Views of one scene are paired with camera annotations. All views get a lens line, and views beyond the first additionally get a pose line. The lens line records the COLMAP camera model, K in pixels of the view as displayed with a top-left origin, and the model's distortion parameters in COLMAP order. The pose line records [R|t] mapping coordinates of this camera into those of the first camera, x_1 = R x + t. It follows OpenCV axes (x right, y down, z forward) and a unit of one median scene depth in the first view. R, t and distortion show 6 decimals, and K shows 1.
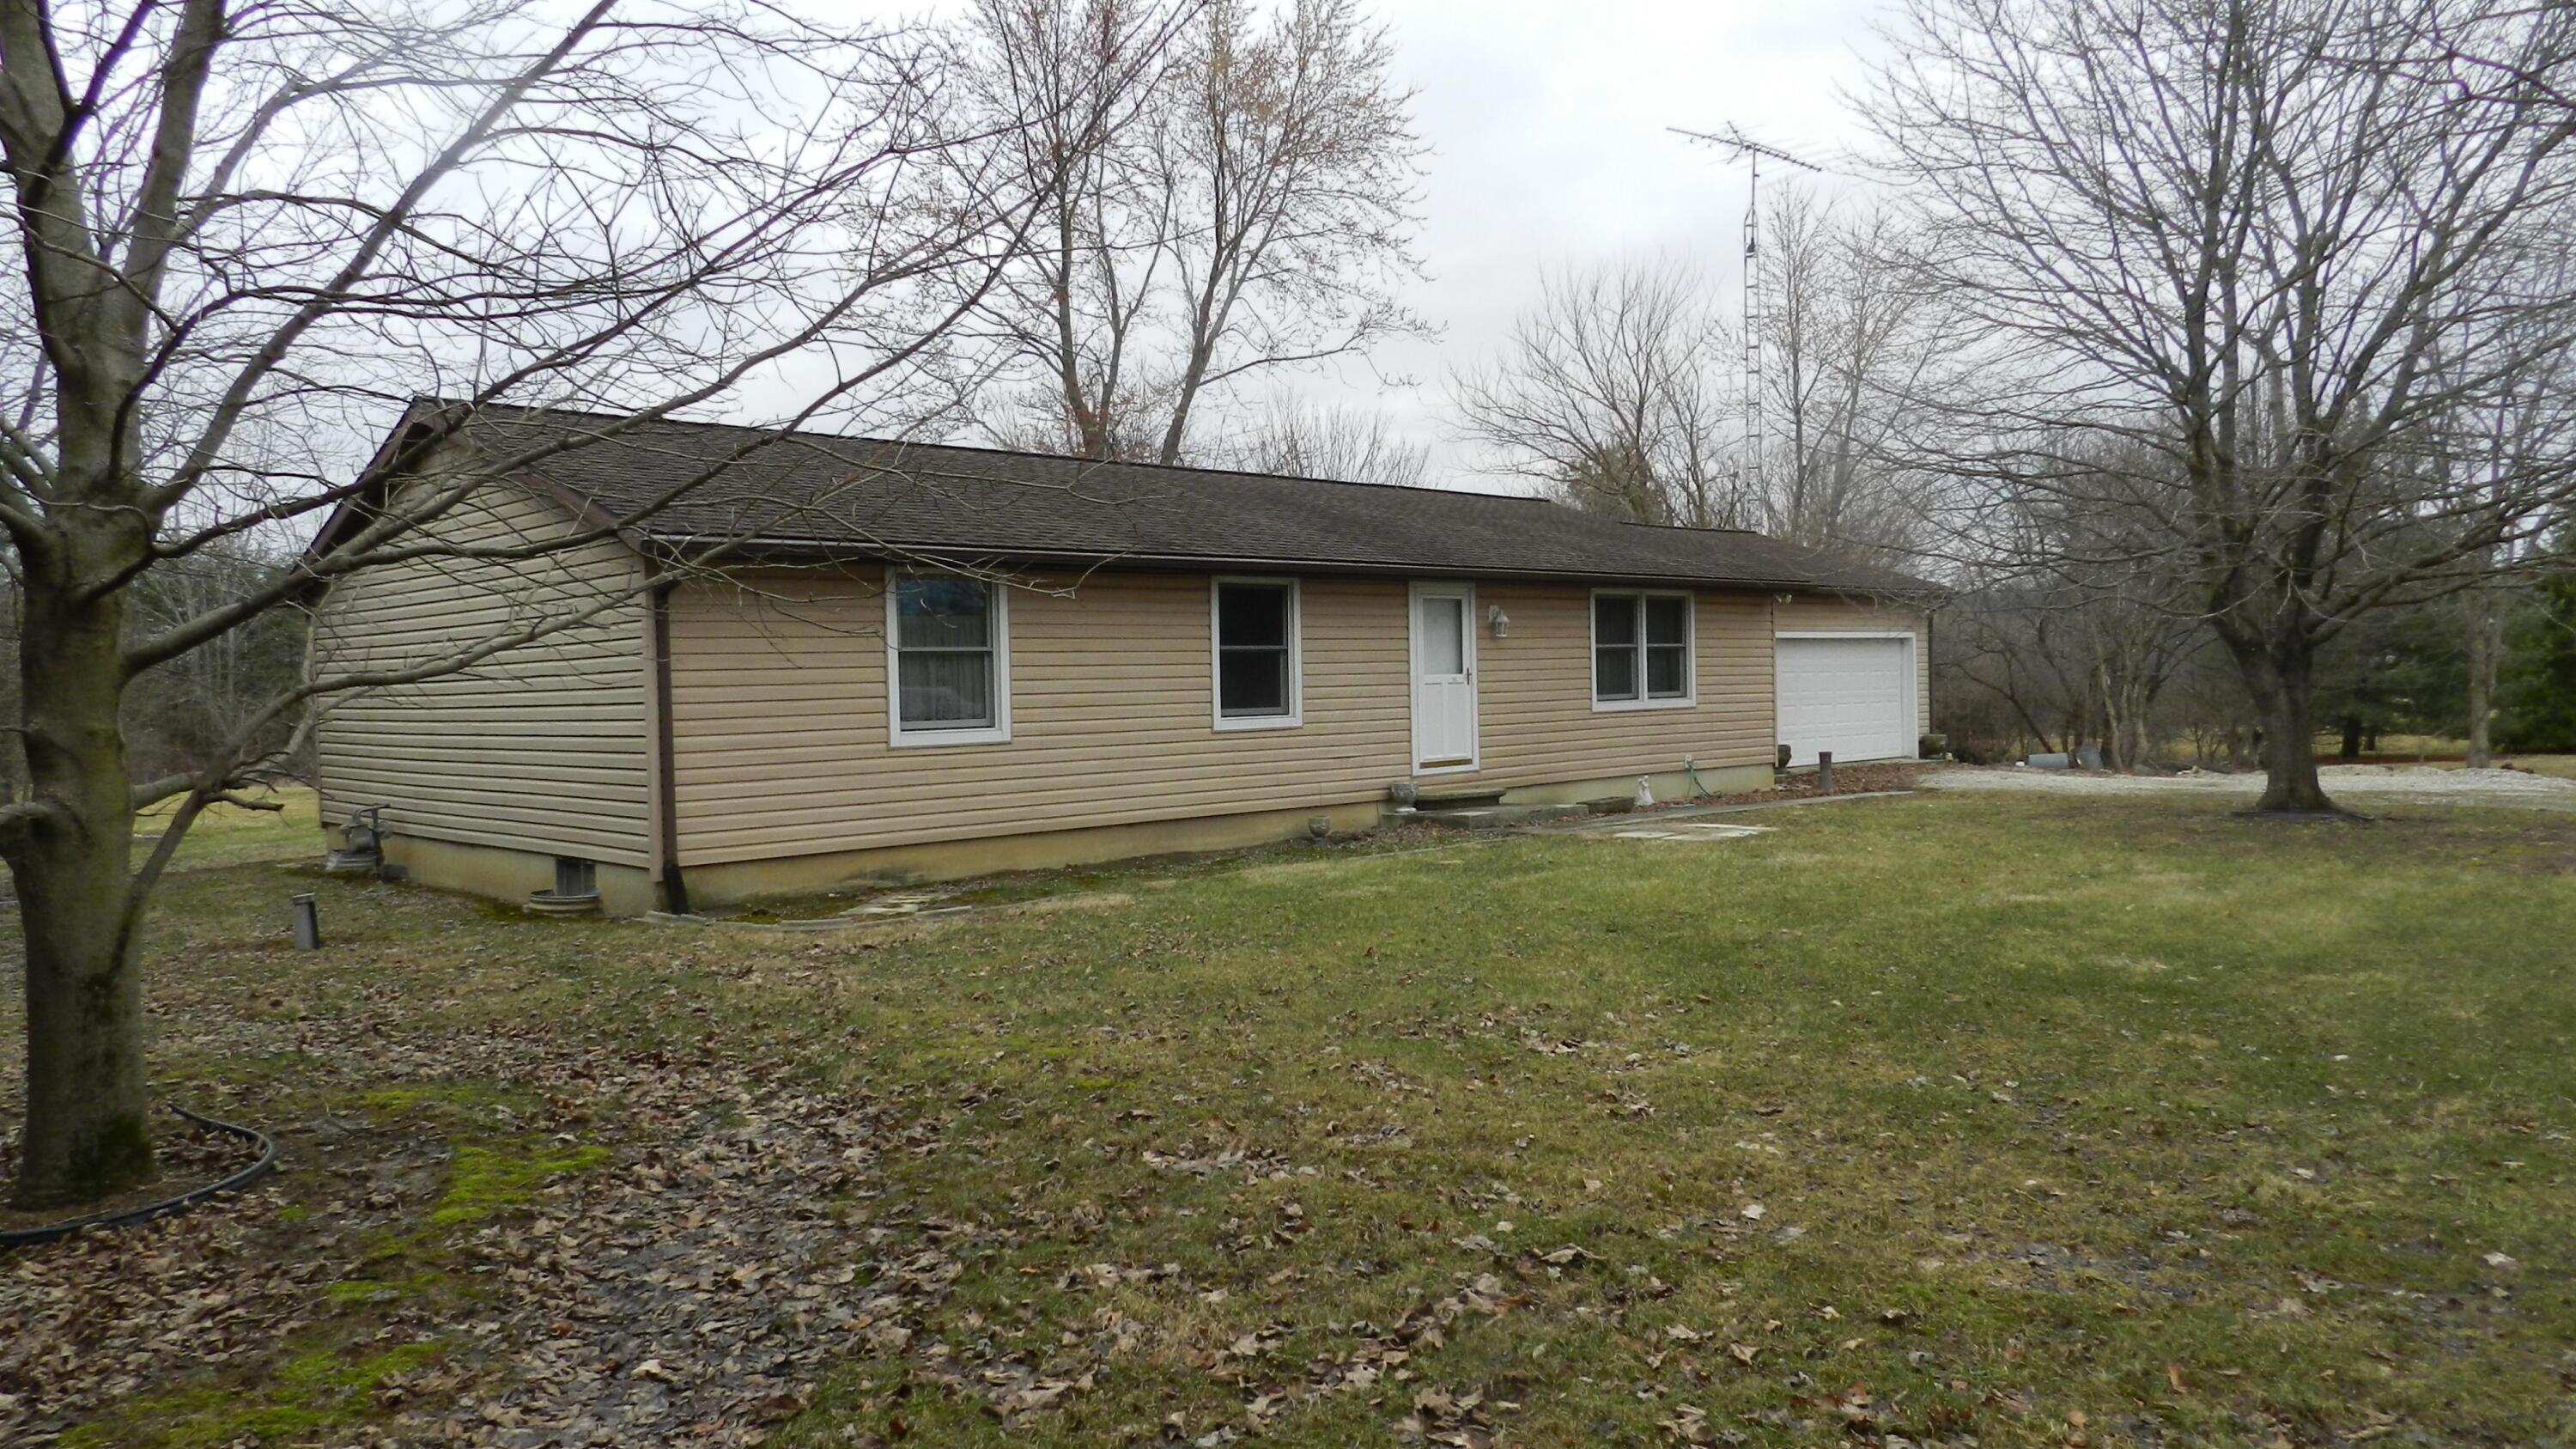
lens RADIAL K [[1708.5, 0, 1281.5], [0, 1708.5, 726.1], [0, 0, 1]] dist [-0.008546, -0.001542]
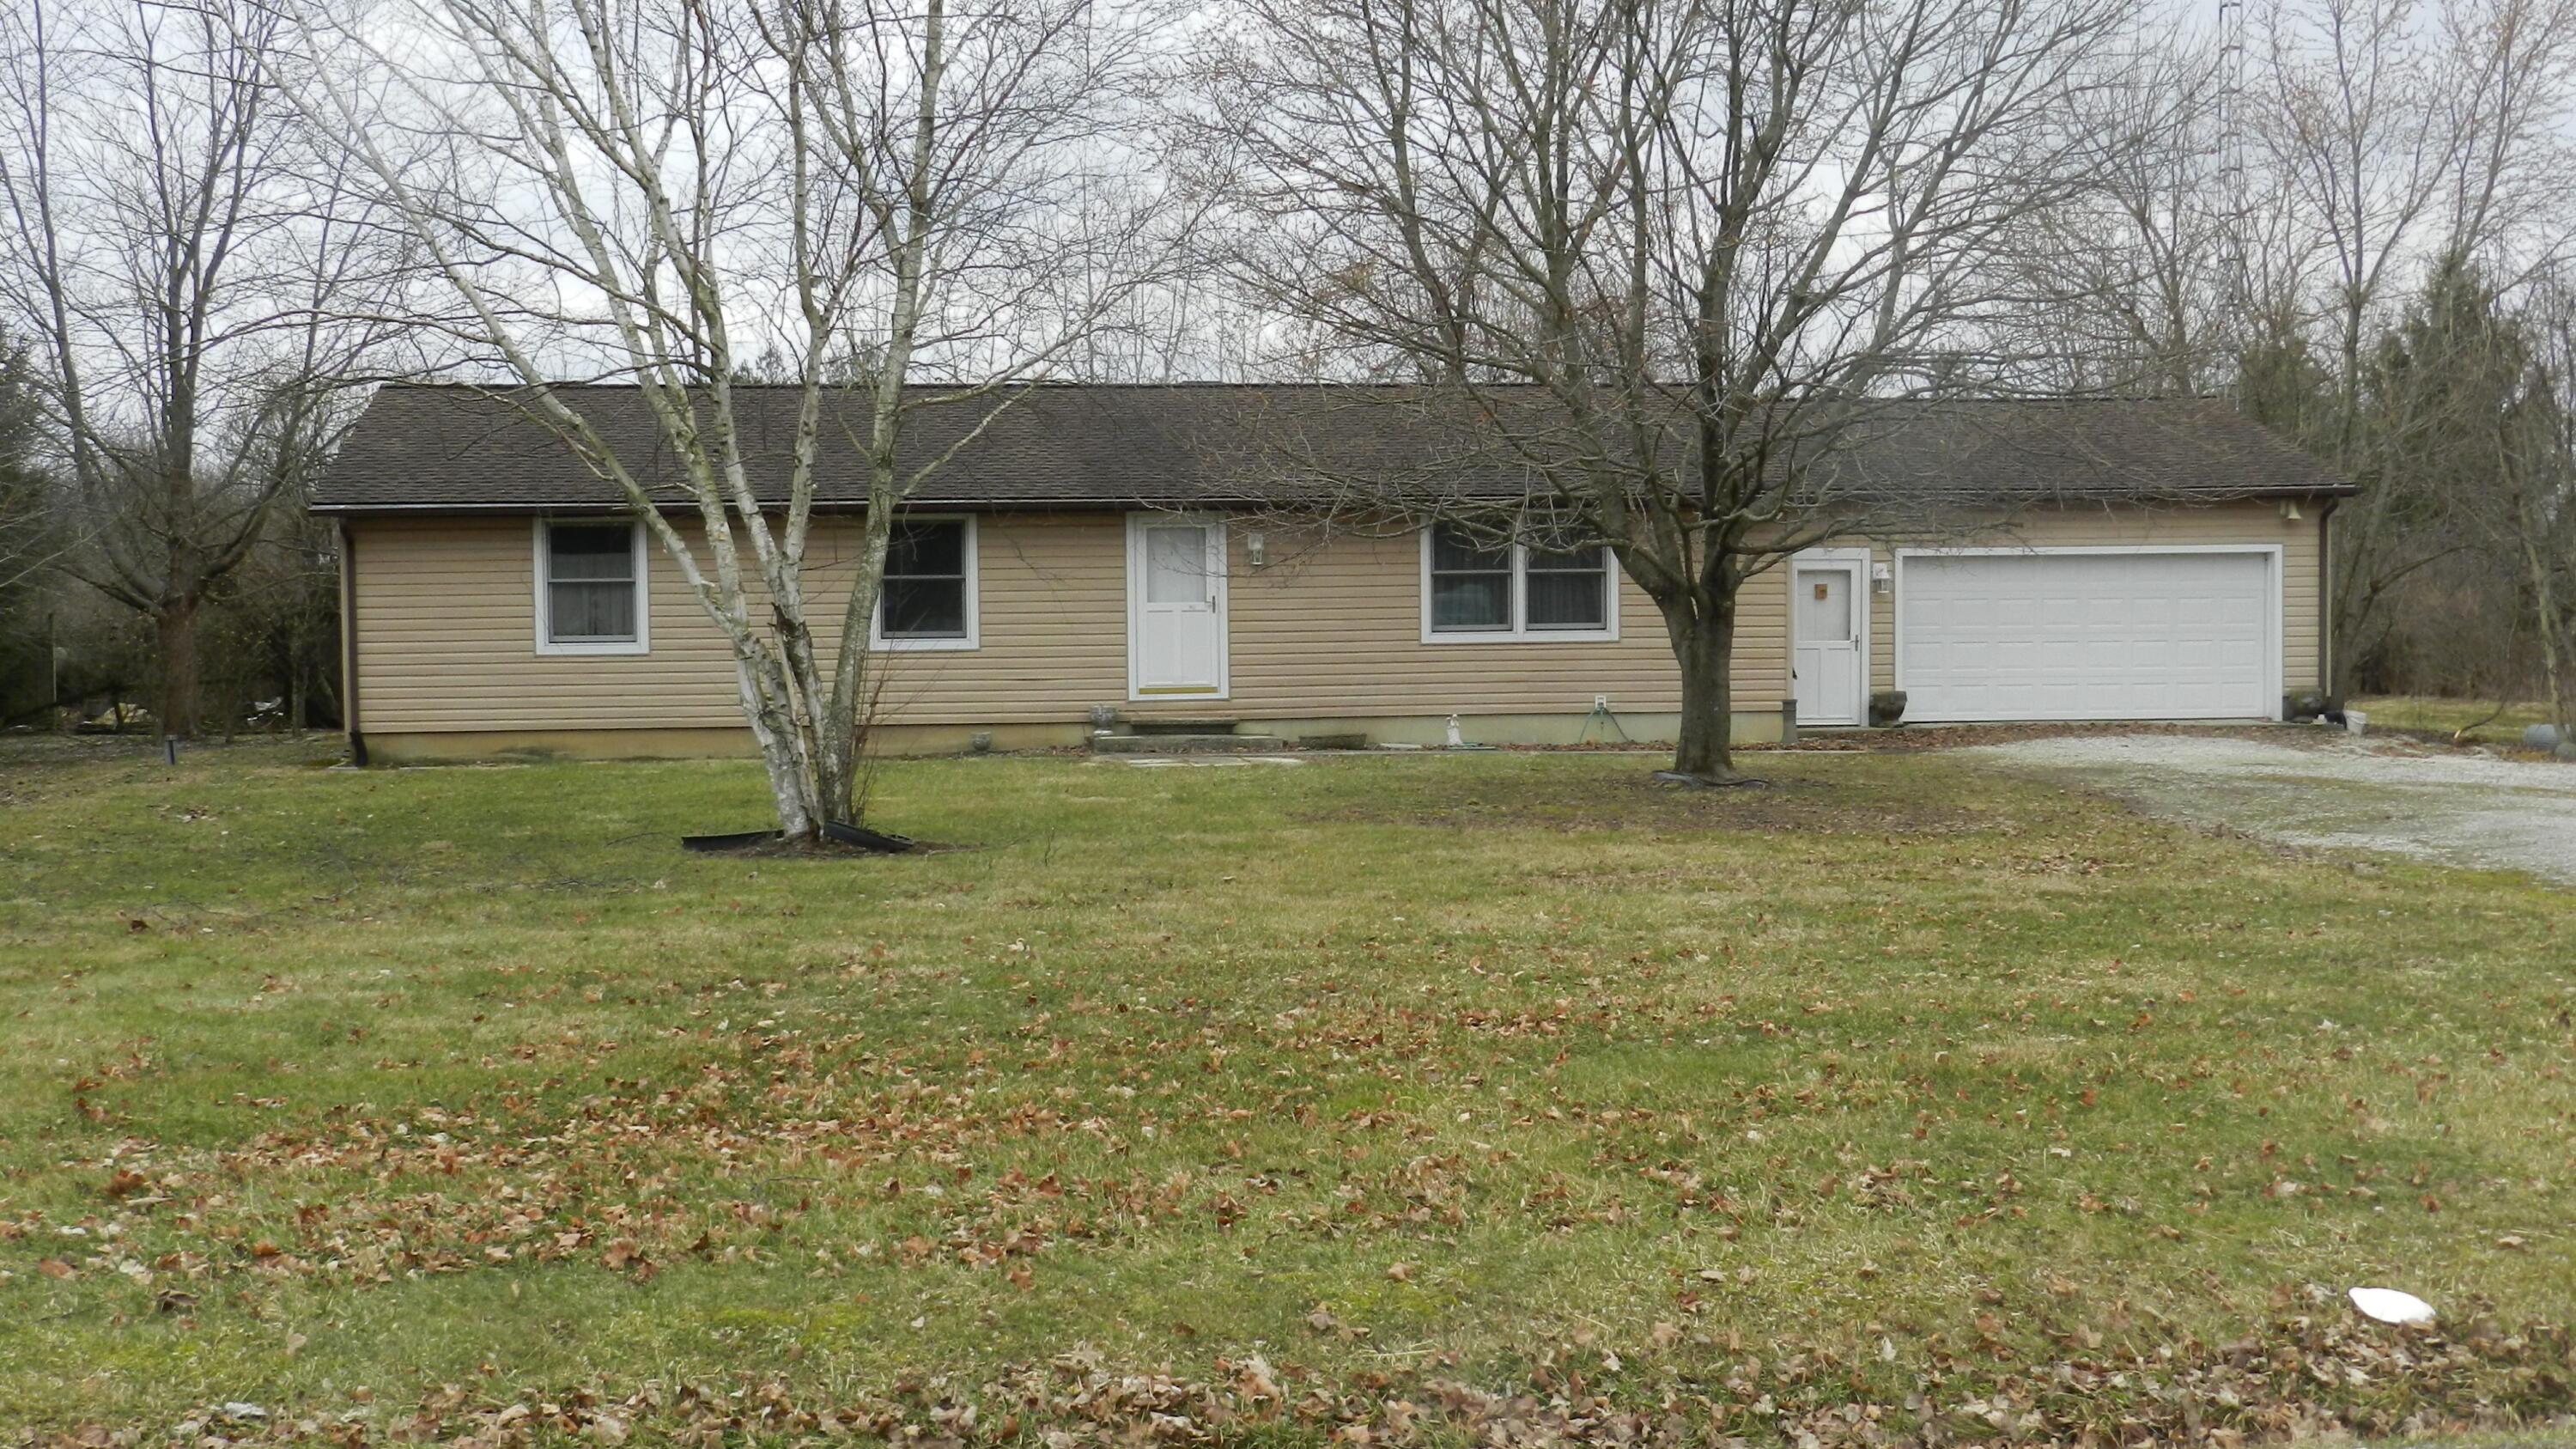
lens RADIAL K [[2913.1, 0, 1292.8], [0, 2913.1, 719.6], [0, 0, 1]] dist [-0.015081, 0.000000]
pose [[0.810027, 0.039906, -0.585032, 1.292322], [-0.024177, 0.999106, 0.034675, -0.024632], [0.585893, -0.013943, 0.810268, -0.397564]]
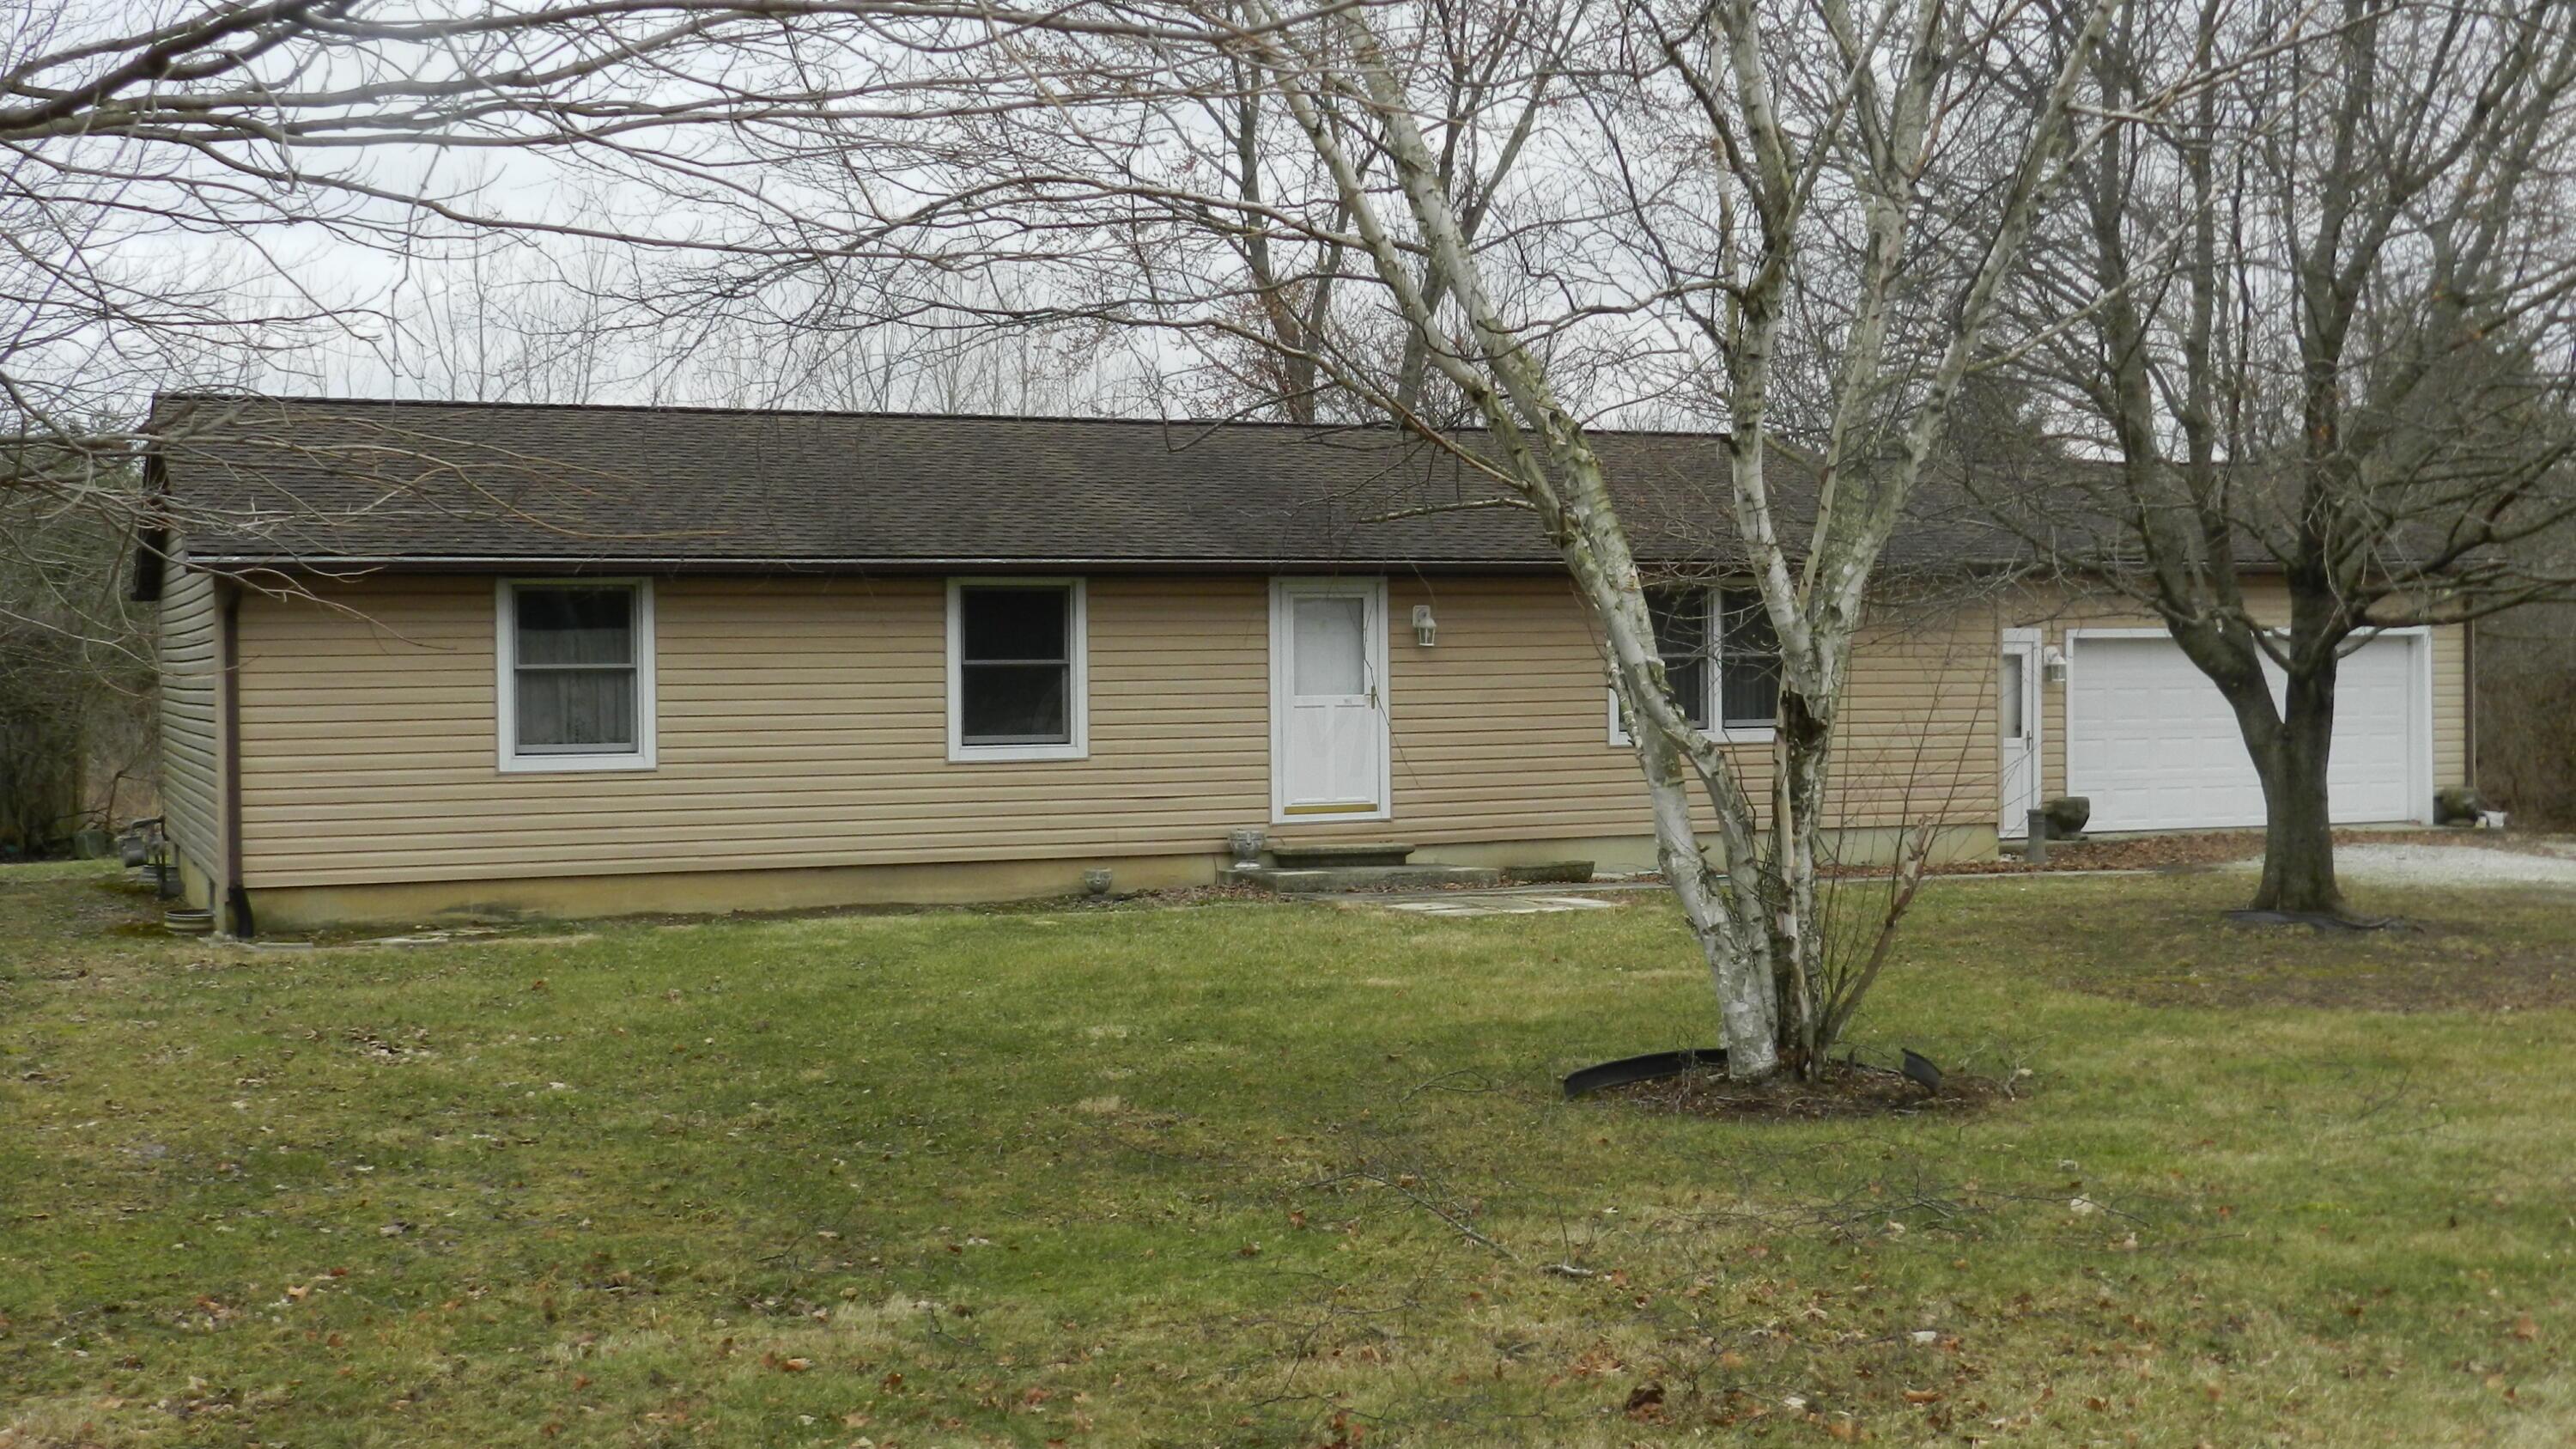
lens RADIAL K [[2913.1, 0, 1298.3], [0, 2913.1, 708.4], [0, 0, 1]] dist [-0.015081, 0.000000]
pose [[0.939065, 0.013801, -0.343462, 0.598417], [-0.017762, 0.999807, -0.008387, -0.013891], [0.343280, 0.013977, 0.939129, -0.280586]]
